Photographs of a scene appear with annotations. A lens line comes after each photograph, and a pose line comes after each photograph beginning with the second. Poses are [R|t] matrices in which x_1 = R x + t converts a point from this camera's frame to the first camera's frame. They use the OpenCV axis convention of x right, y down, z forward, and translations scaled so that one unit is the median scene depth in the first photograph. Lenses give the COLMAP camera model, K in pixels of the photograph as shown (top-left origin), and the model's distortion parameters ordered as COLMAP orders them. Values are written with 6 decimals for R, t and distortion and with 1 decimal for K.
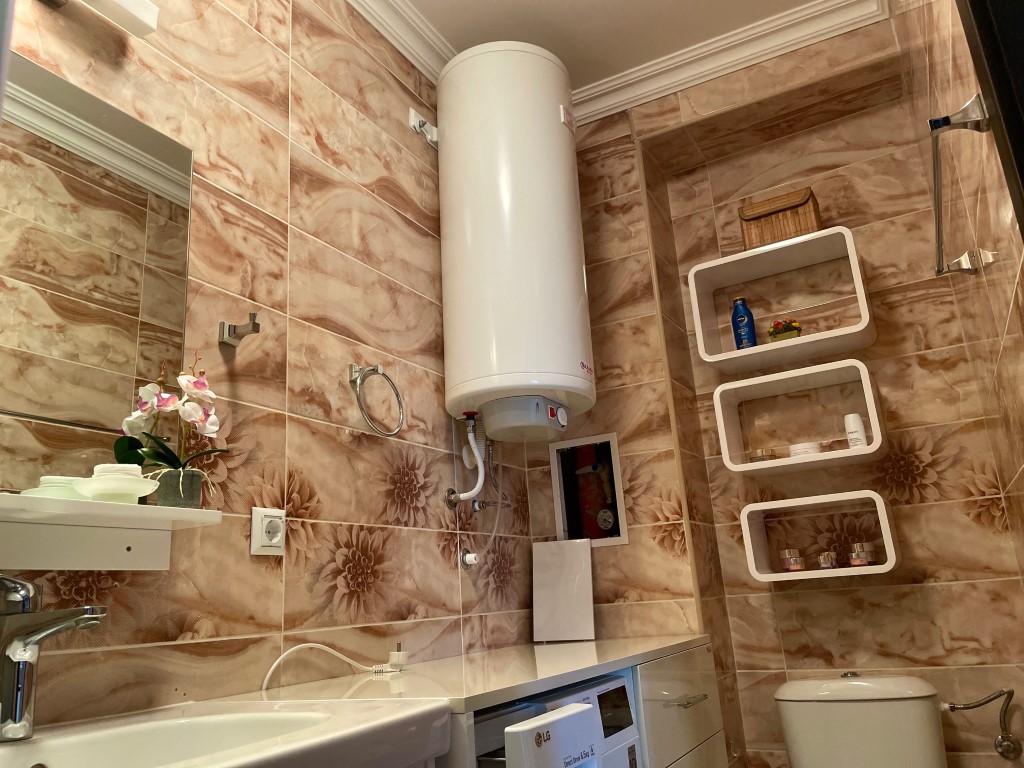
lens RADIAL K [[781.7, 0, 507.9], [0, 781.7, 375.8], [0, 0, 1]] dist [0.086768, -0.121368]
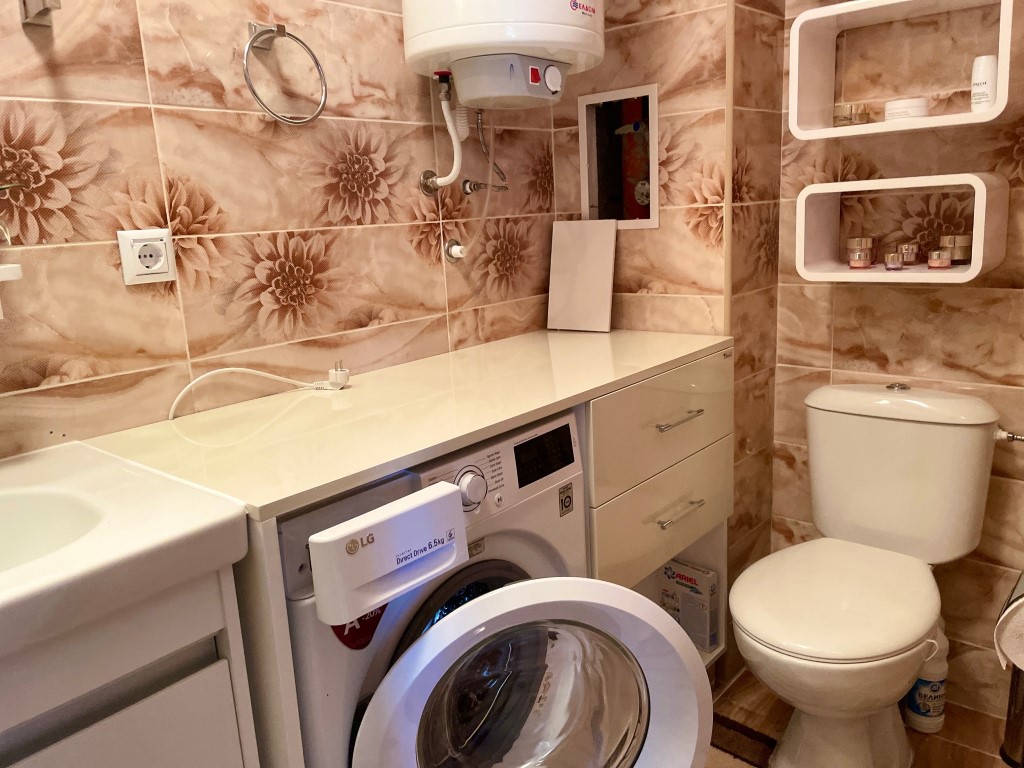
lens RADIAL K [[781.7, 0, 521.9], [0, 781.7, 376.2], [0, 0, 1]] dist [0.086768, -0.121368]
pose [[0.978610, 0.060333, -0.196680, 0.208285], [0.043757, 0.873113, 0.485551, -0.069577], [0.201018, -0.483771, 0.851797, 0.201085]]
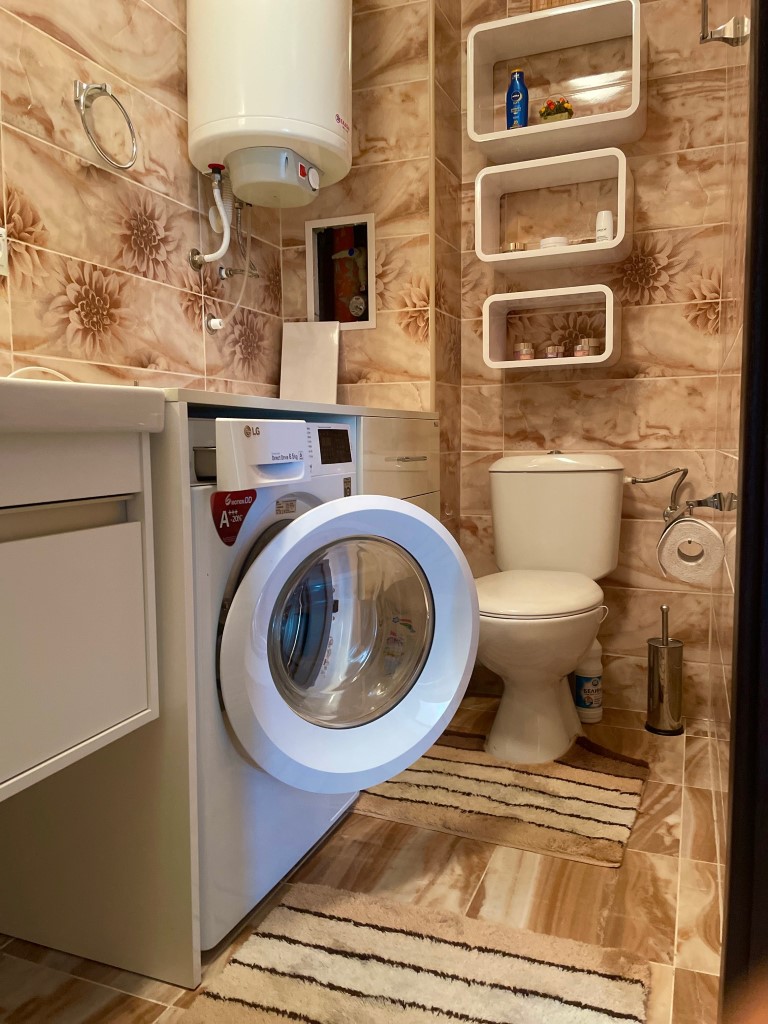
lens RADIAL K [[781.7, 0, 388.0], [0, 781.7, 517.6], [0, 0, 1]] dist [0.086768, -0.121368]
pose [[0.990473, 0.044801, 0.130219, 0.052102], [-0.089029, 0.929735, 0.357305, 0.083910], [-0.105062, -0.365494, 0.924866, -0.053992]]
